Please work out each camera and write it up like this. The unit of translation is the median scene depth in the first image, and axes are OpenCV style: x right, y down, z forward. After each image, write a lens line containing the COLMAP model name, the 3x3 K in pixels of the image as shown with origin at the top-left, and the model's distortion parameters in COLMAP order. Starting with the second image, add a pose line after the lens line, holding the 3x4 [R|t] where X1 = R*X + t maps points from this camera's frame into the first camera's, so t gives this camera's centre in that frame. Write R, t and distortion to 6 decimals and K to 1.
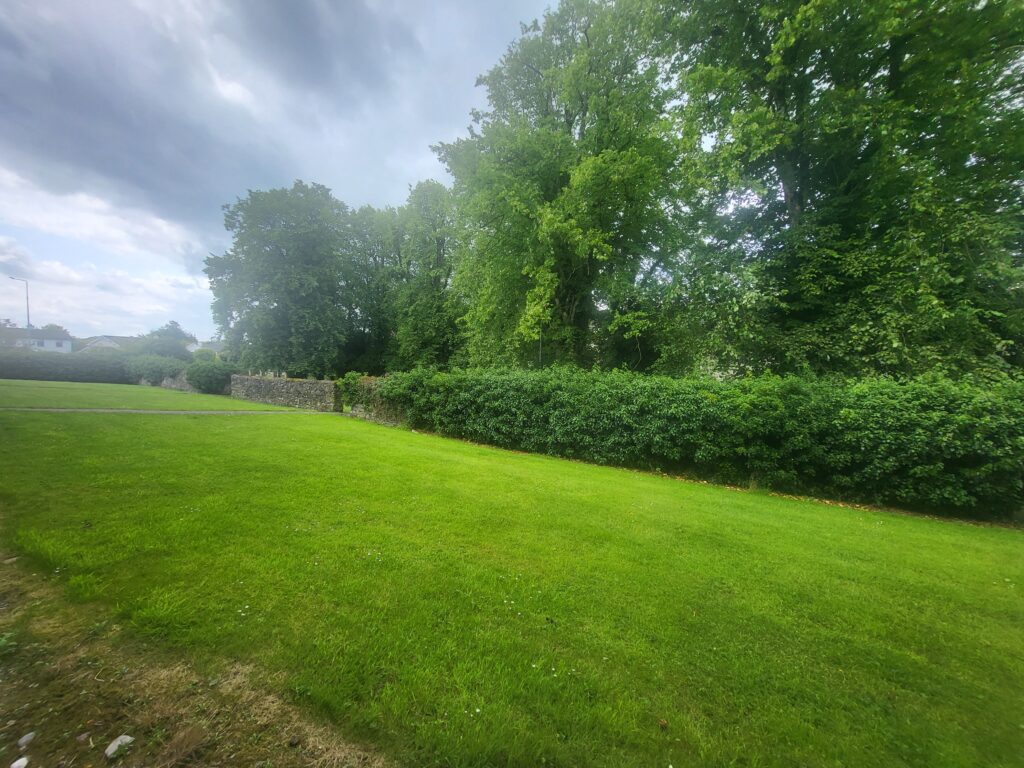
lens RADIAL K [[401.6, 0, 511.8], [0, 401.6, 386.5], [0, 0, 1]] dist [0.005130, -0.000801]
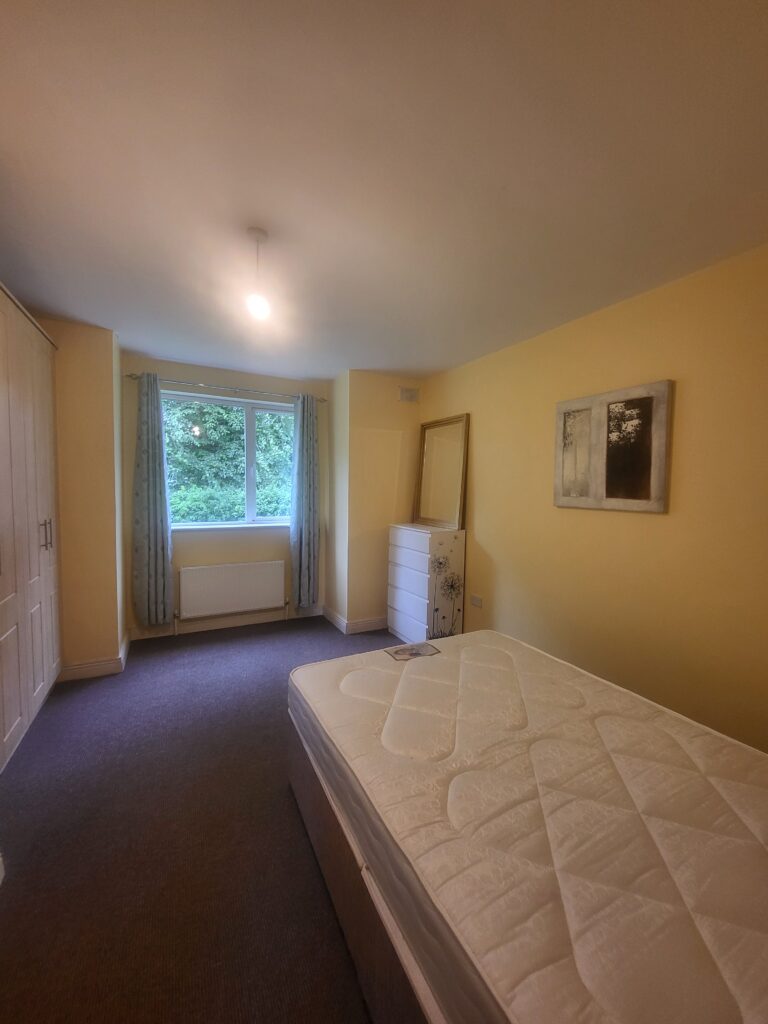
lens RADIAL K [[401.6, 0, 385.0], [0, 401.6, 506.0], [0, 0, 1]] dist [0.005130, -0.000801]
pose [[0.483501, -0.064176, 0.872988, -0.357457], [0.052377, 0.997643, 0.044331, 0.008927], [-0.873775, 0.024290, 0.485723, -0.380746]]
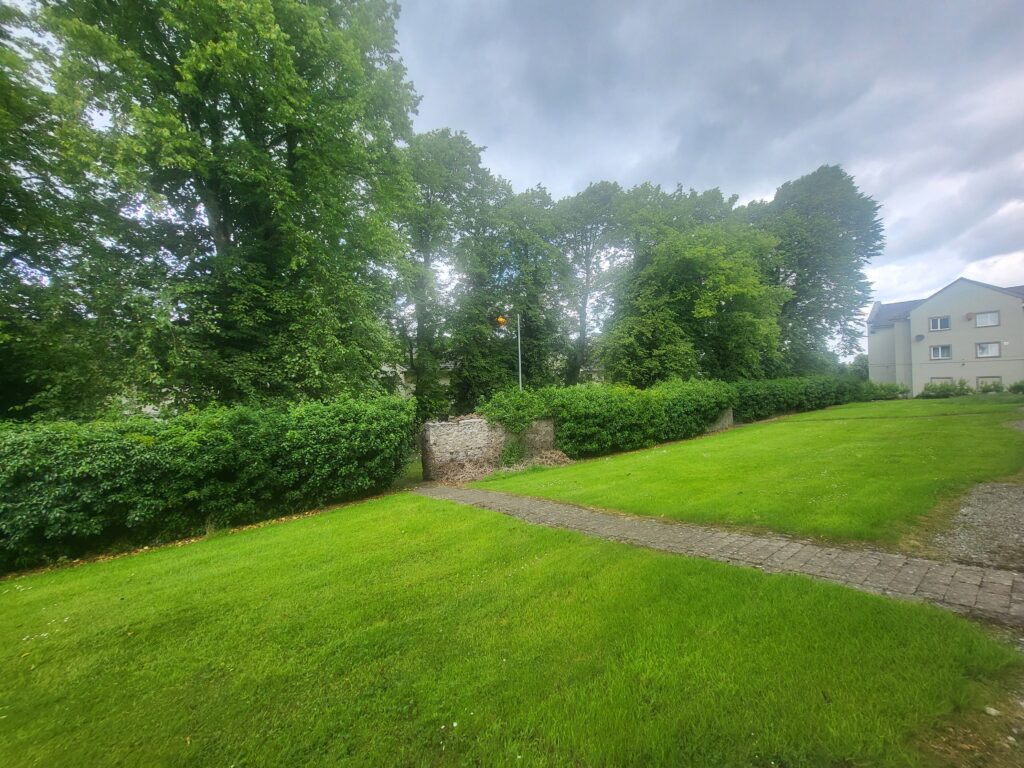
lens RADIAL K [[401.6, 0, 503.0], [0, 401.6, 386.0], [0, 0, 1]] dist [0.005130, -0.000801]
pose [[0.344534, -0.041845, 0.937841, -0.008583], [0.101022, 0.994858, 0.007276, -0.015017], [-0.933322, 0.092235, 0.346990, 0.041561]]
